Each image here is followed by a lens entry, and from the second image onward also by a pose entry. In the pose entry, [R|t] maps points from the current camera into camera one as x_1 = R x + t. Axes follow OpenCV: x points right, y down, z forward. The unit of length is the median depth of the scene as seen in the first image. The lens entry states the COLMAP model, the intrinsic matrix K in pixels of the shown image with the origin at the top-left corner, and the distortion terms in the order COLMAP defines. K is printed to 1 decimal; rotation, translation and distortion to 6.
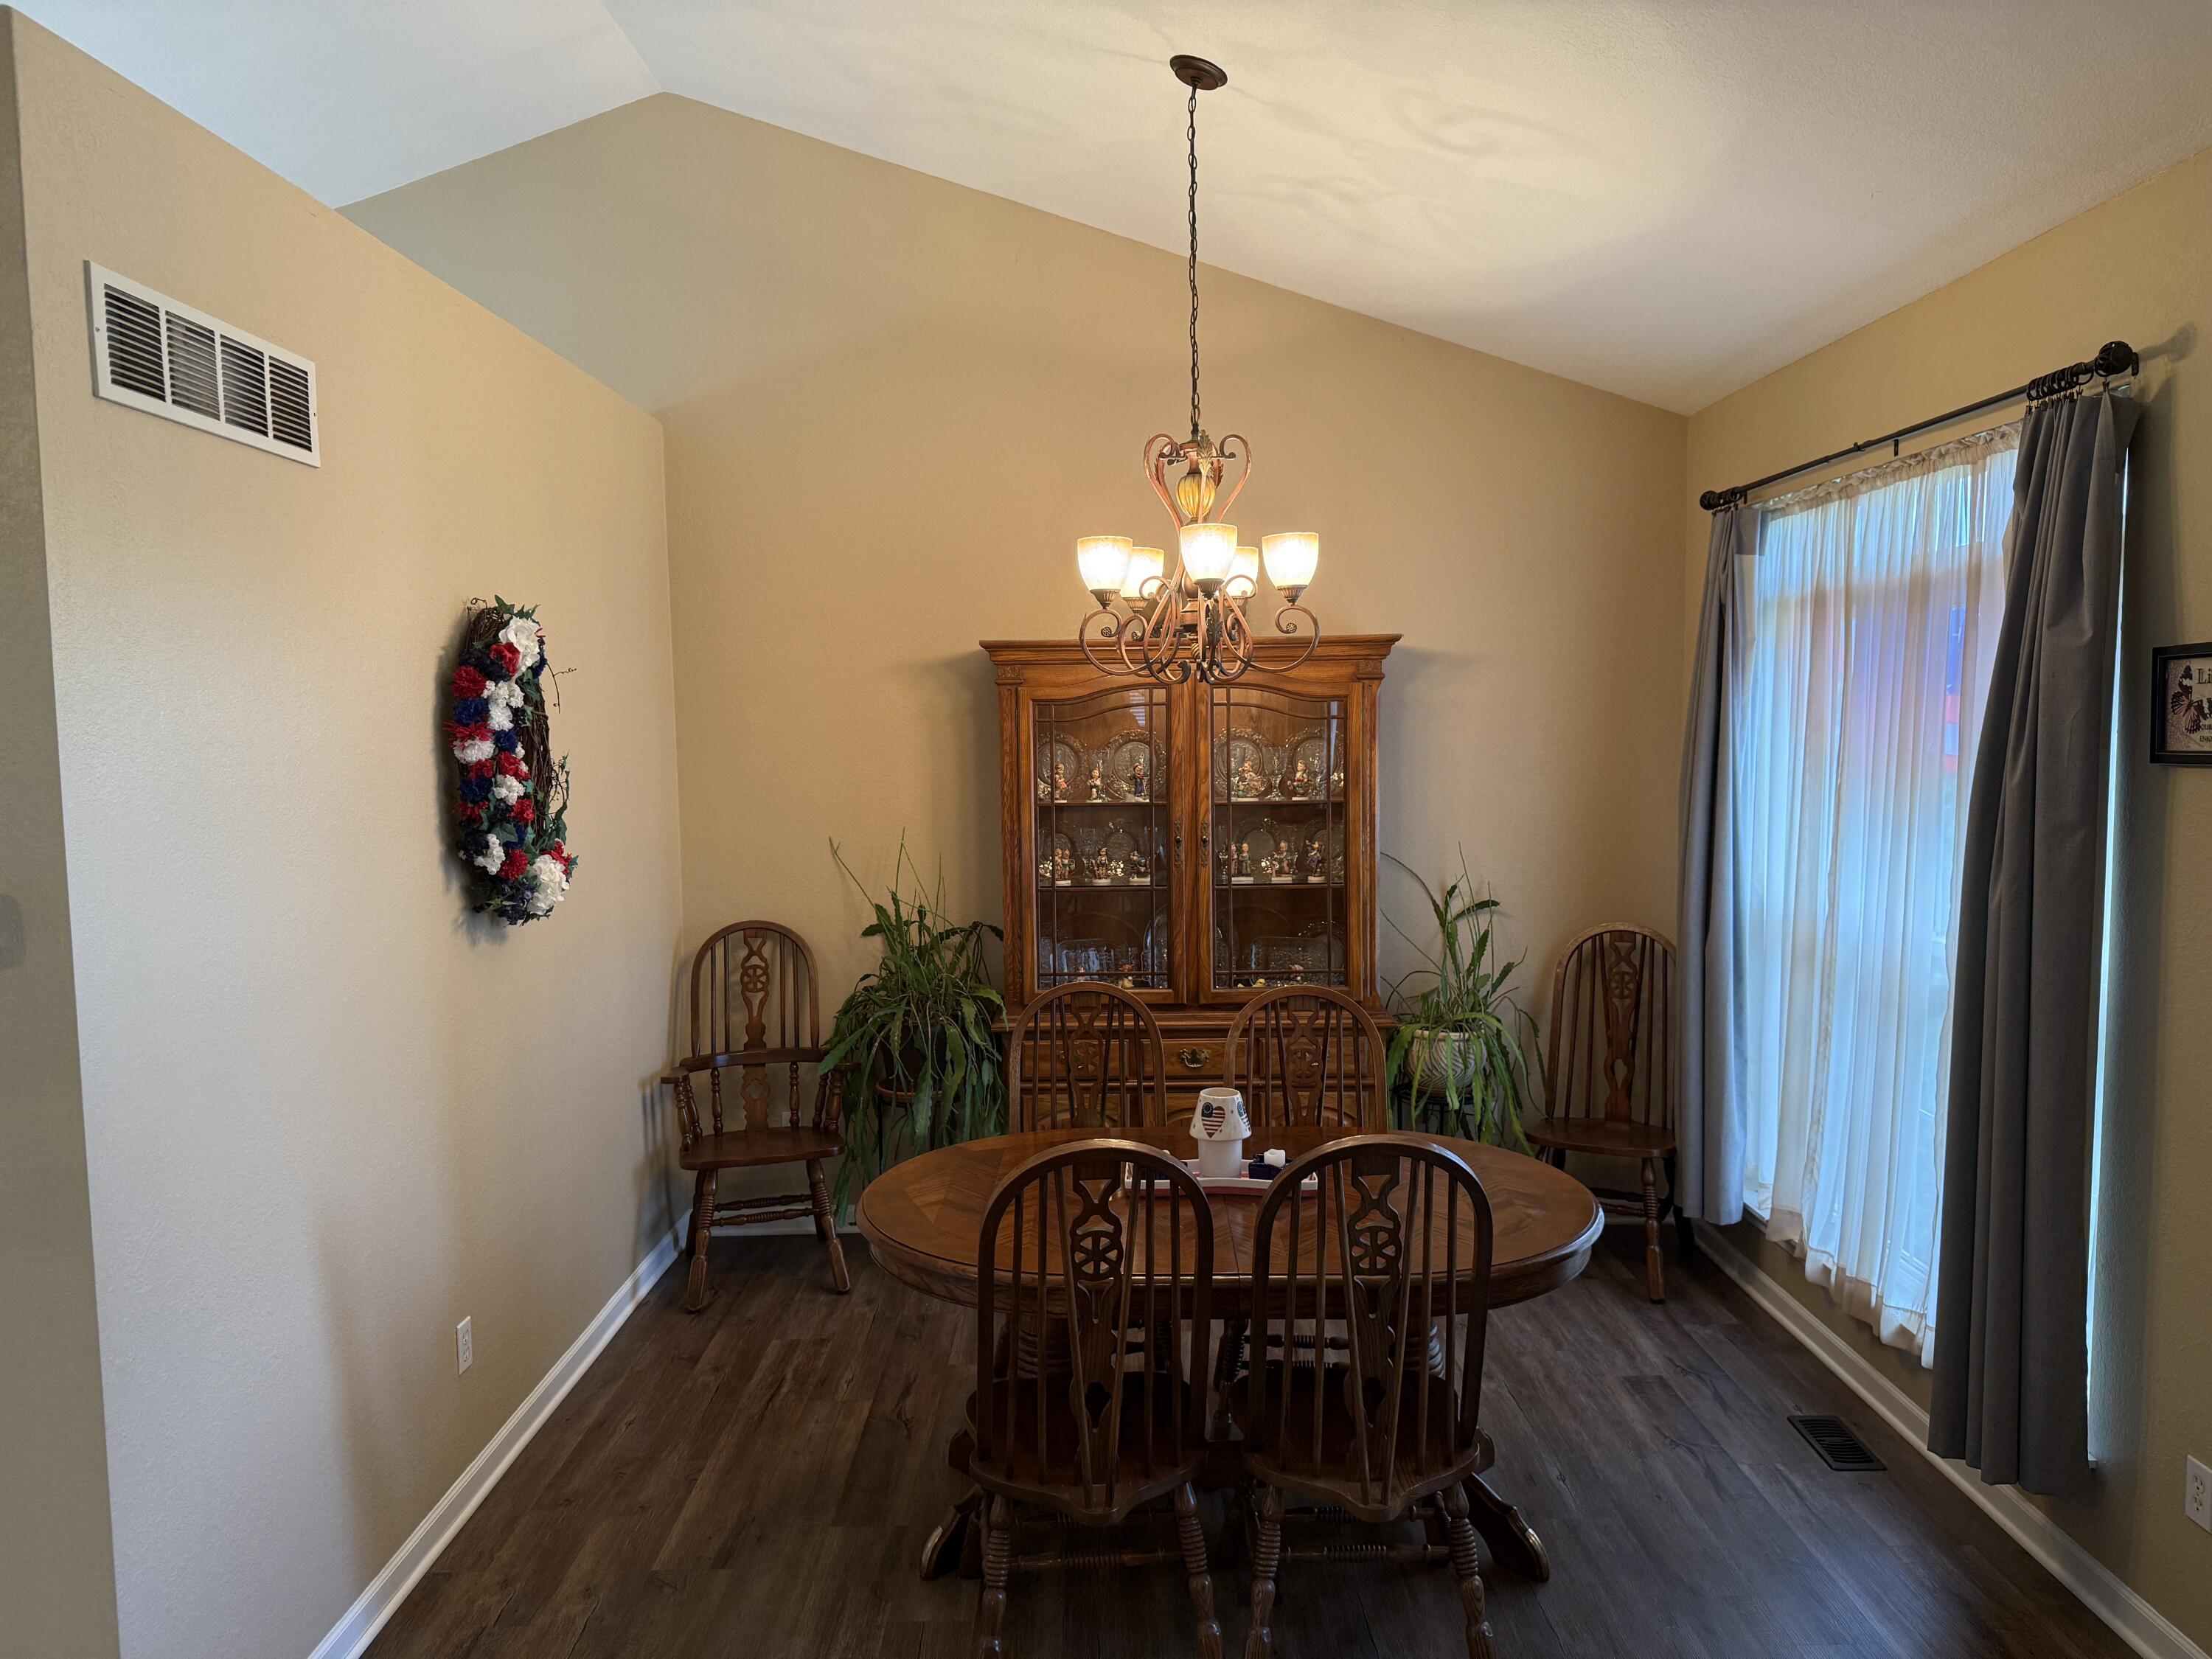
lens RADIAL K [[1540.4, 0, 1122.0], [0, 1540.4, 841.0], [0, 0, 1]] dist [0.051529, -0.063454]
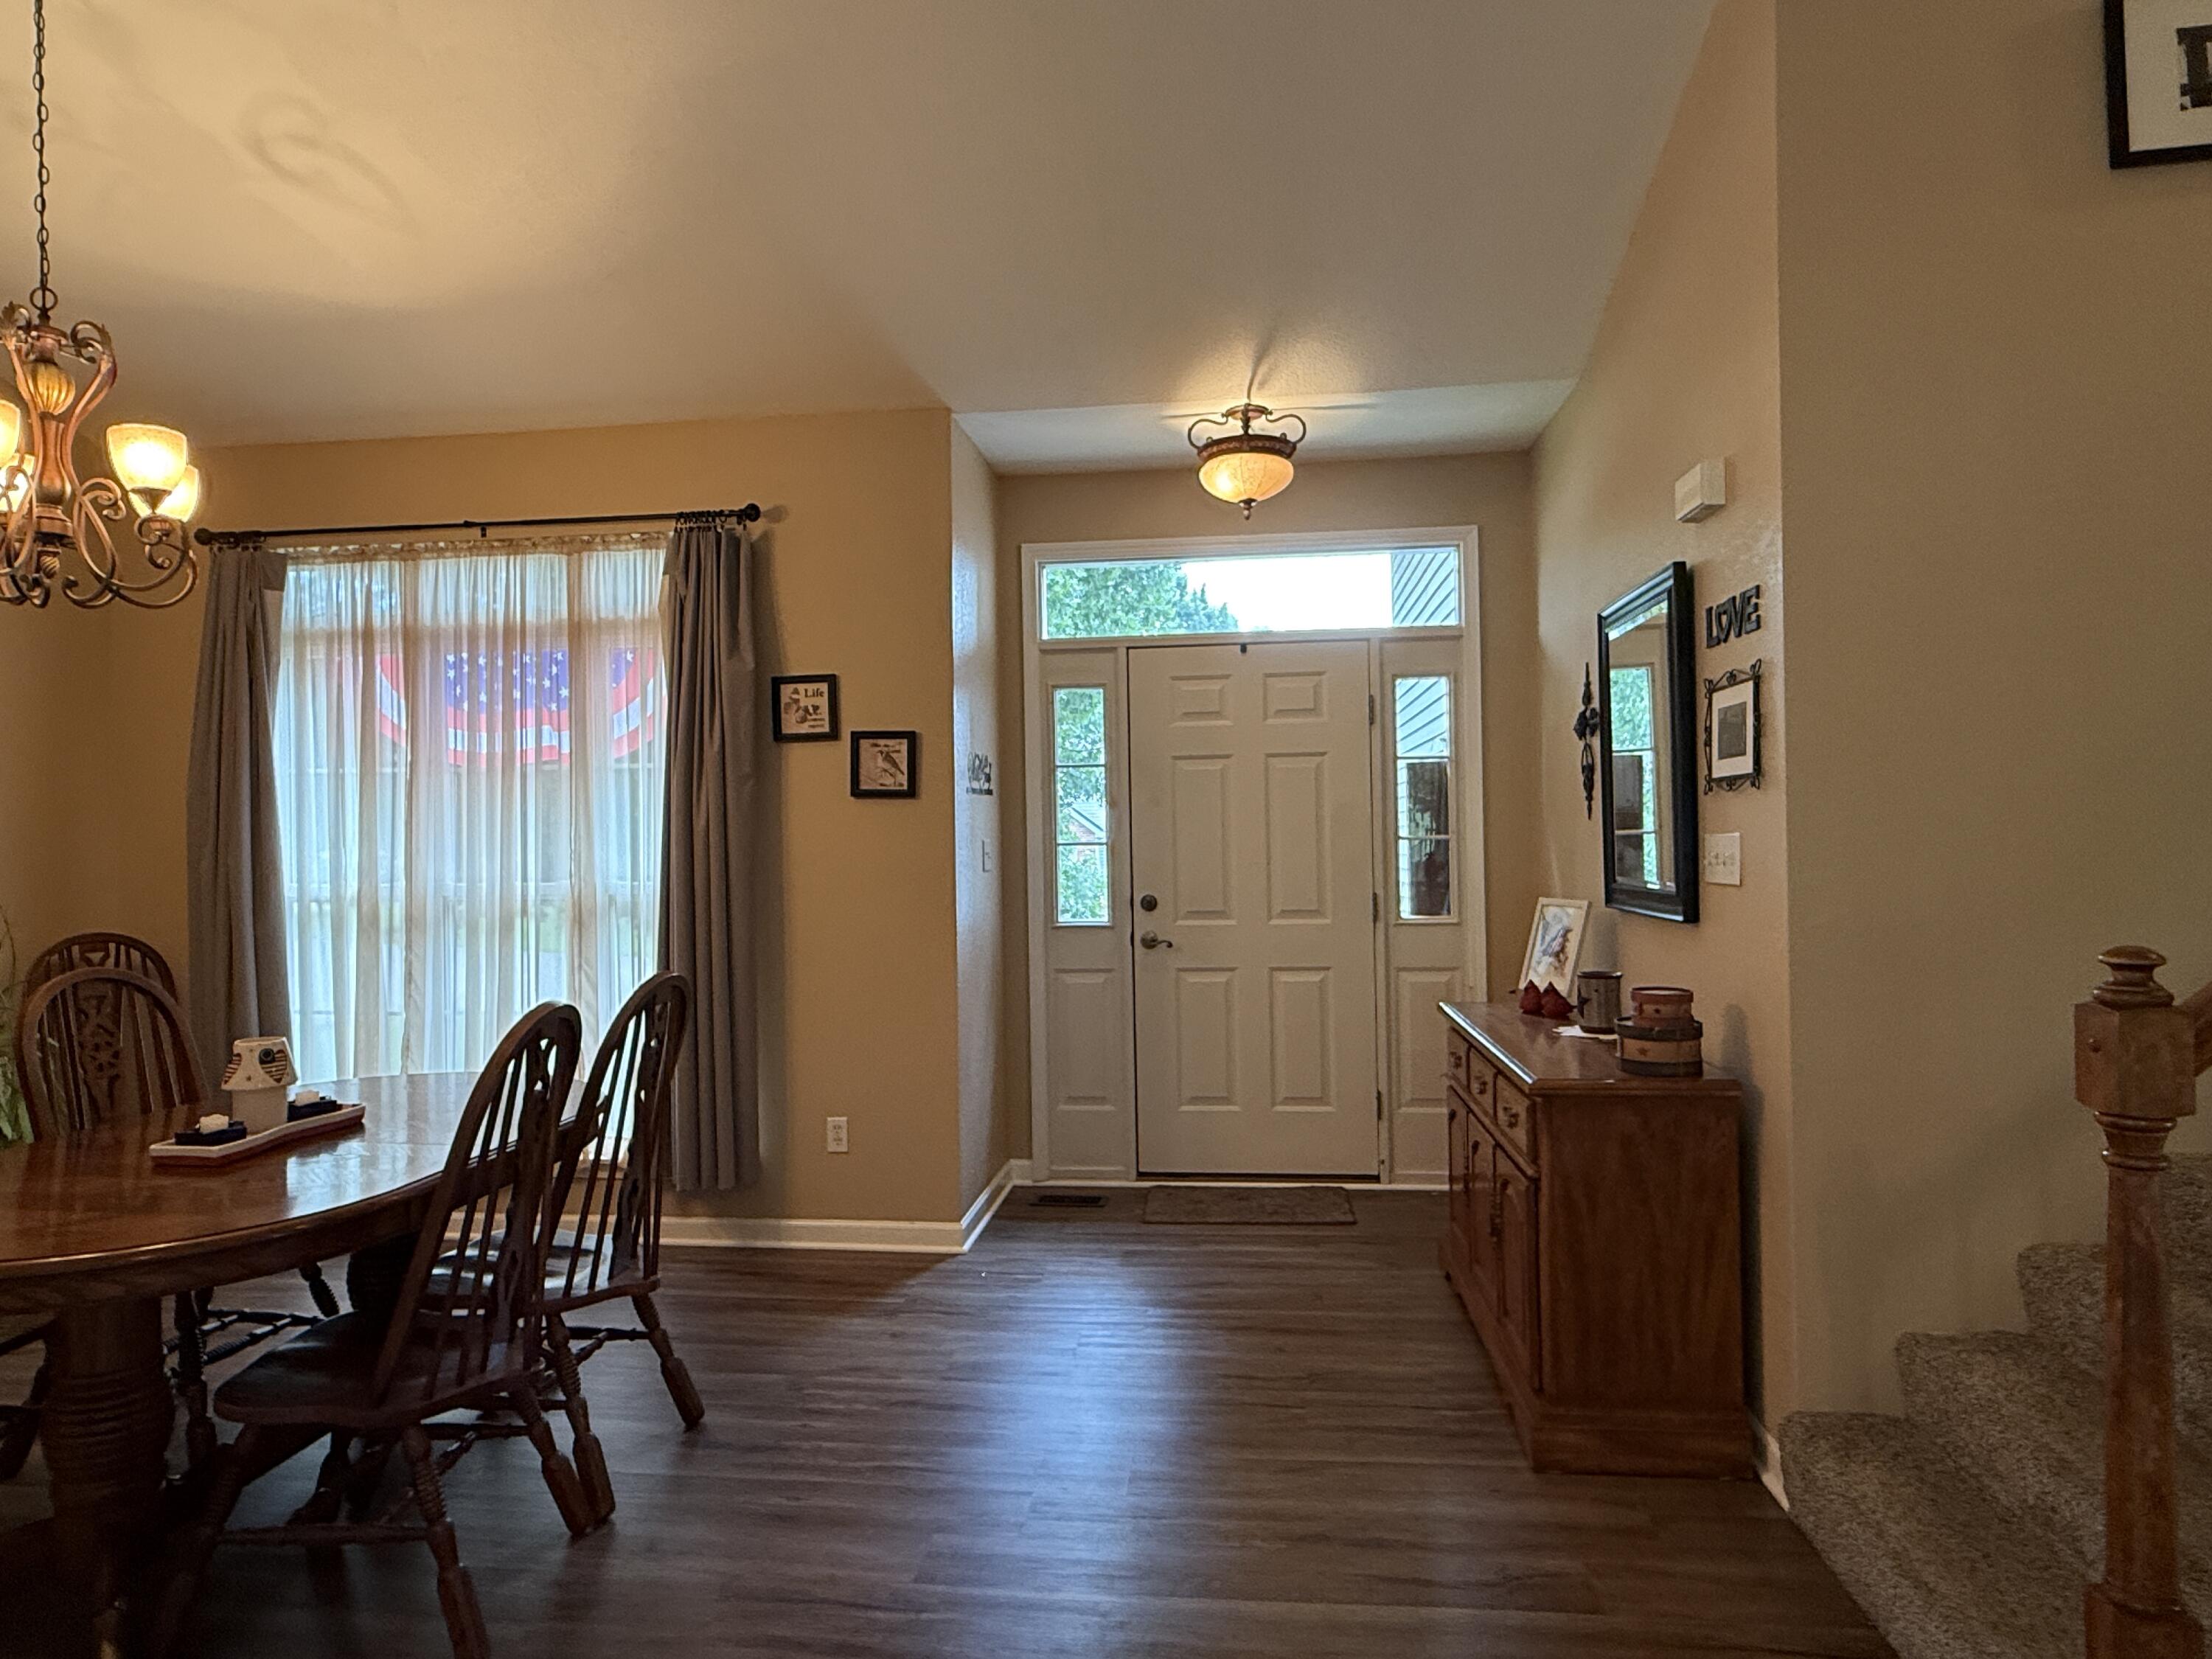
lens RADIAL K [[1294.6, 0, 1097.3], [0, 1294.6, 828.3], [0, 0, 1]] dist [-0.002782, 0.000191]
pose [[0.121551, 0.014579, 0.992478, -0.561085], [0.094927, 0.995138, -0.026244, 0.090536], [-0.988036, 0.097403, 0.119576, 0.335946]]
